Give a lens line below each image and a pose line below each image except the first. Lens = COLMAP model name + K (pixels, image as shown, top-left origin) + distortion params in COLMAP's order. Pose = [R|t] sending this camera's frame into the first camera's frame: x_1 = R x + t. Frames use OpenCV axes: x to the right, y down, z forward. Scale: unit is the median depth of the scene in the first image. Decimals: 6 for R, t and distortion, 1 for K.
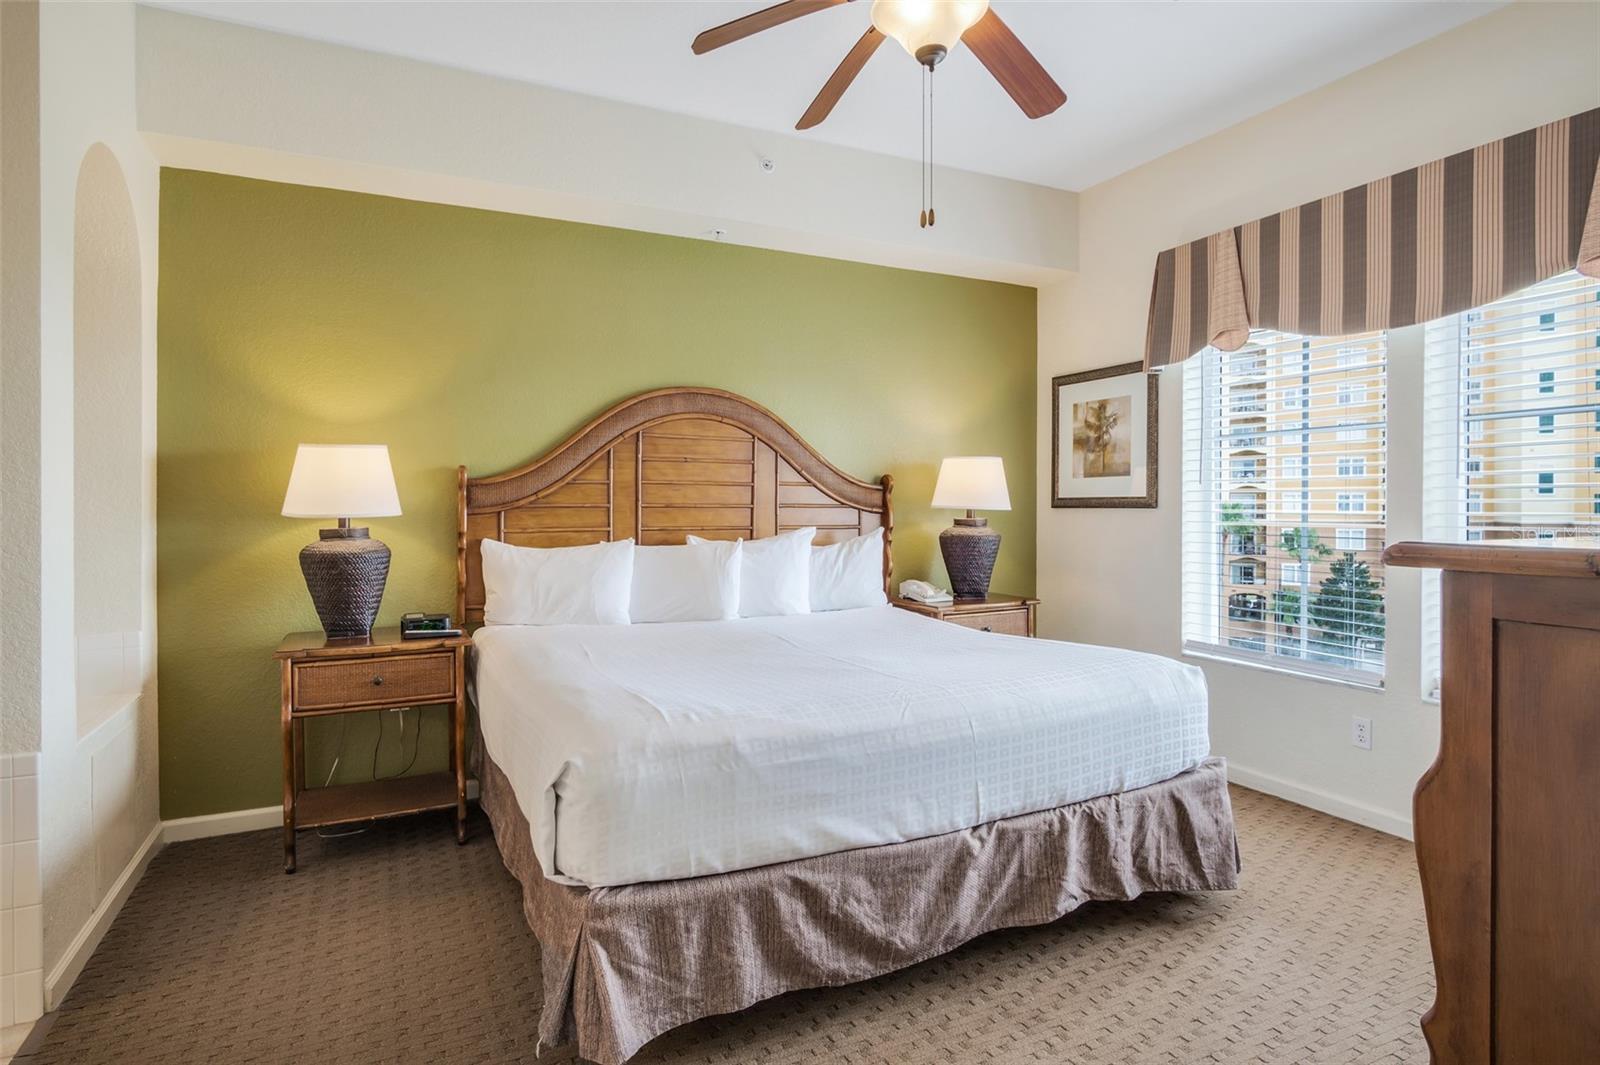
lens RADIAL K [[852.4, 0, 815.0], [0, 852.4, 514.5], [0, 0, 1]] dist [-0.011606, 0.000548]
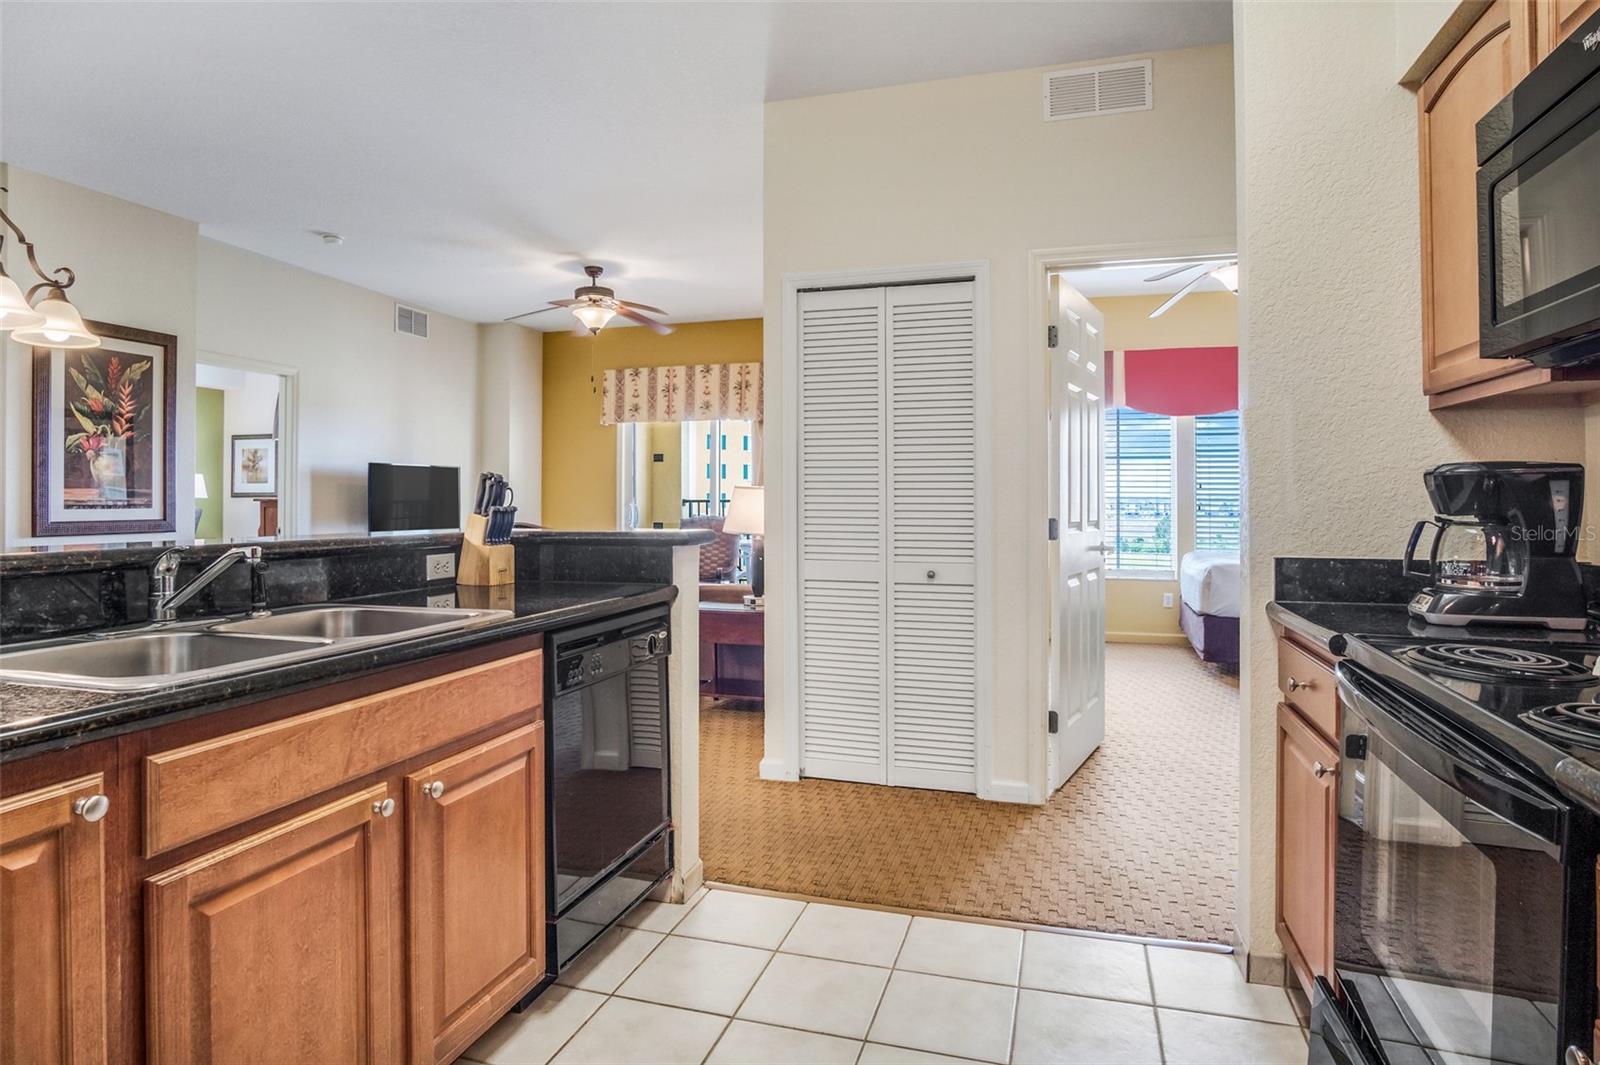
lens RADIAL K [[889.3, 0, 798.7], [0, 889.3, 507.7], [0, 0, 1]] dist [-0.013022, 0.000231]
pose [[0.699218, -0.001122, 0.714907, -0.343708], [0.004510, 0.999986, -0.002842, 0.034108], [-0.714894, 0.005211, 0.699214, -1.734634]]
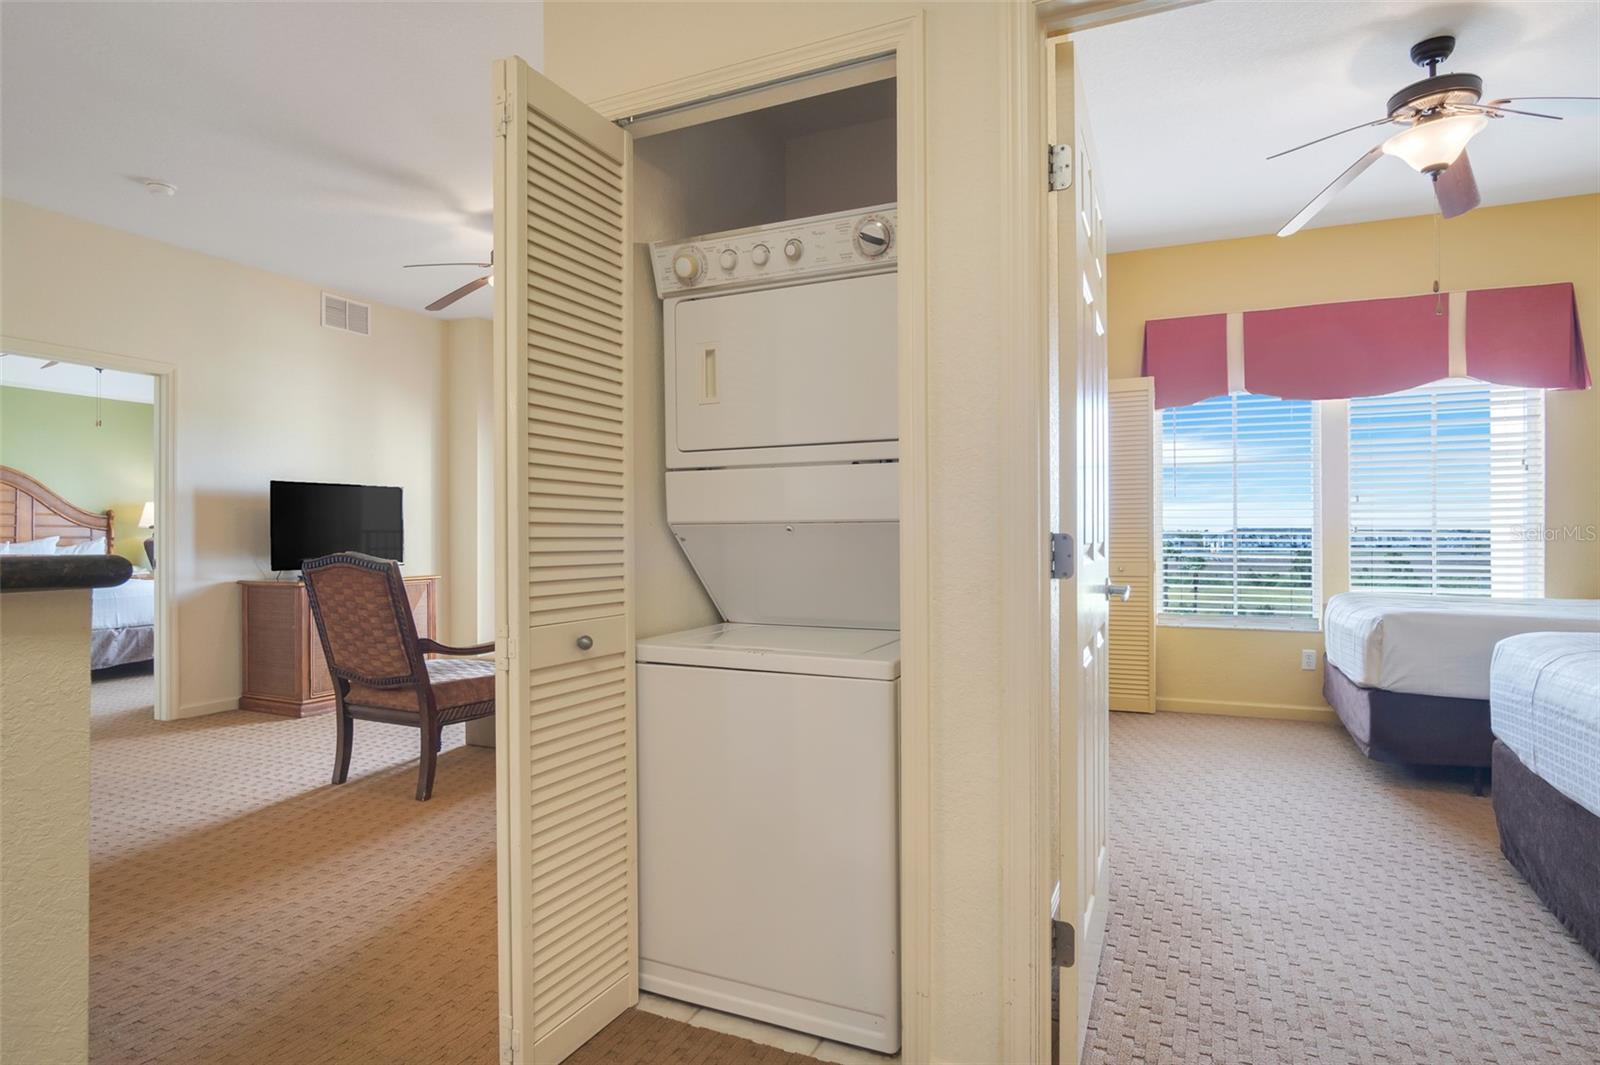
lens RADIAL K [[870.7, 0, 802.3], [0, 870.7, 543.0], [0, 0, 1]] dist [0.002580, 0.000191]
pose [[0.786267, -0.004545, 0.617870, 0.099730], [0.008535, 0.999957, -0.003504, 0.049052], [-0.617828, 0.008029, 0.786272, -1.556431]]
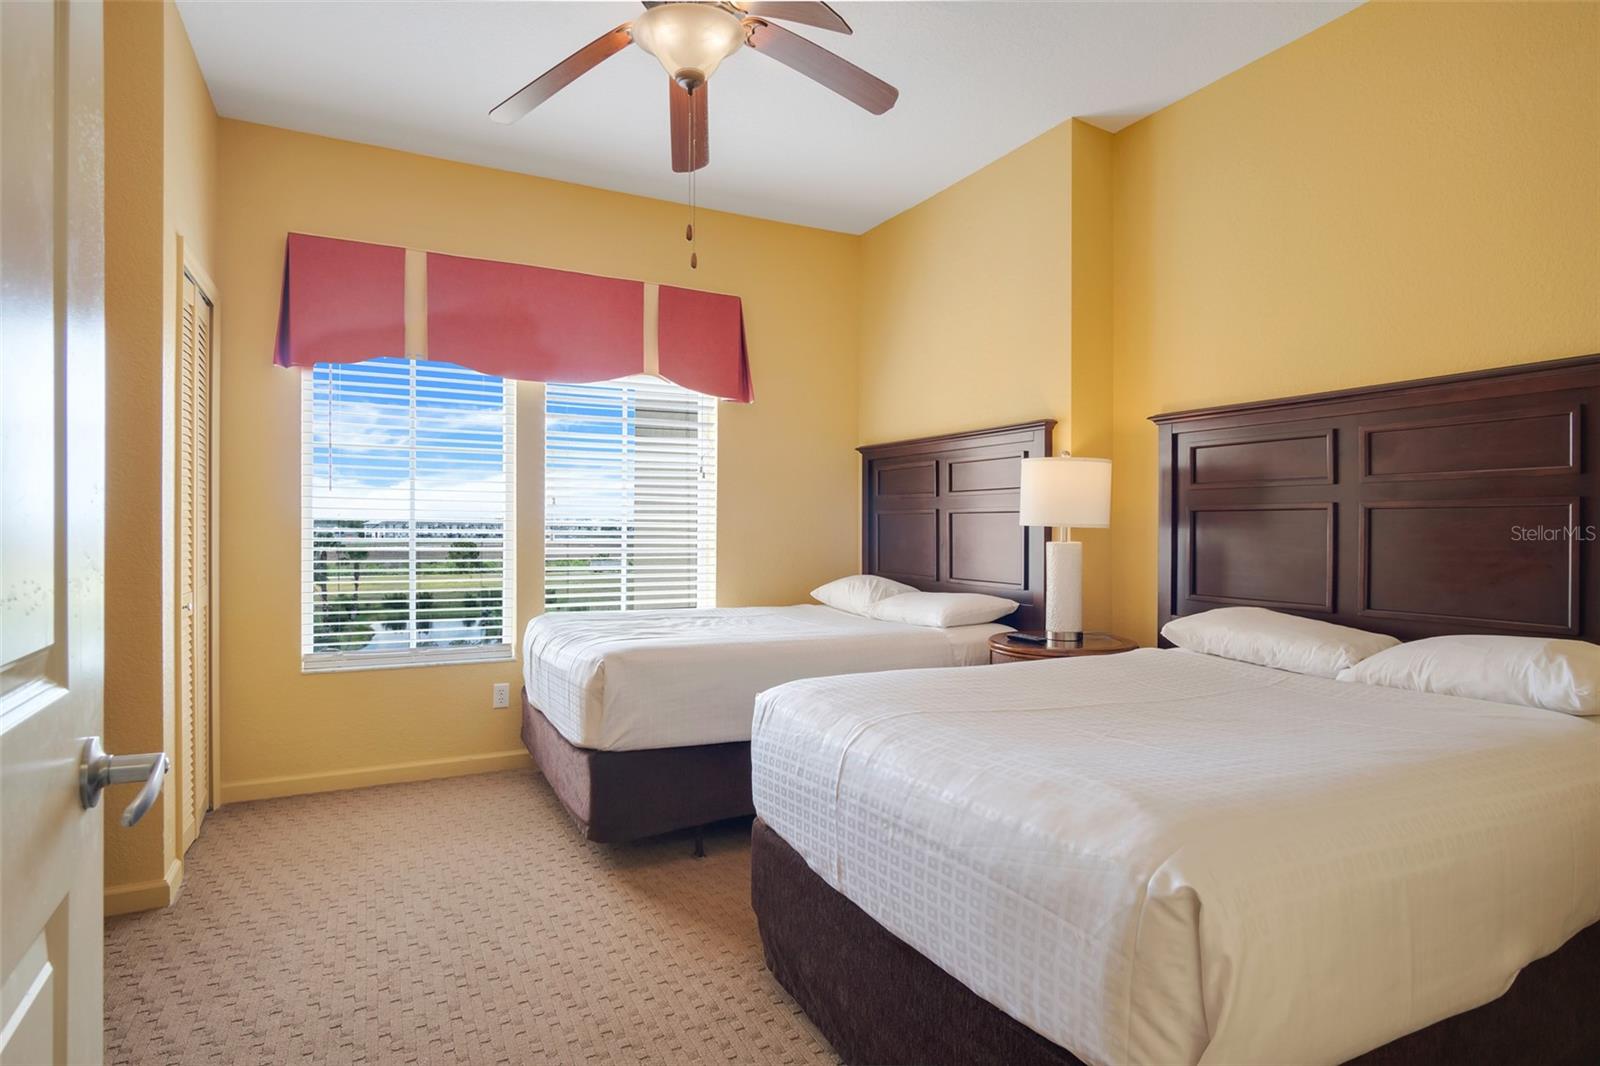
lens RADIAL K [[852.4, 0, 815.0], [0, 852.4, 515.0], [0, 0, 1]] dist [-0.011606, 0.000548]
pose [[-0.014034, 0.015213, 0.999786, 0.448539], [0.012556, 0.999808, -0.015037, 0.024054], [-0.999823, 0.012343, -0.014222, -1.370321]]
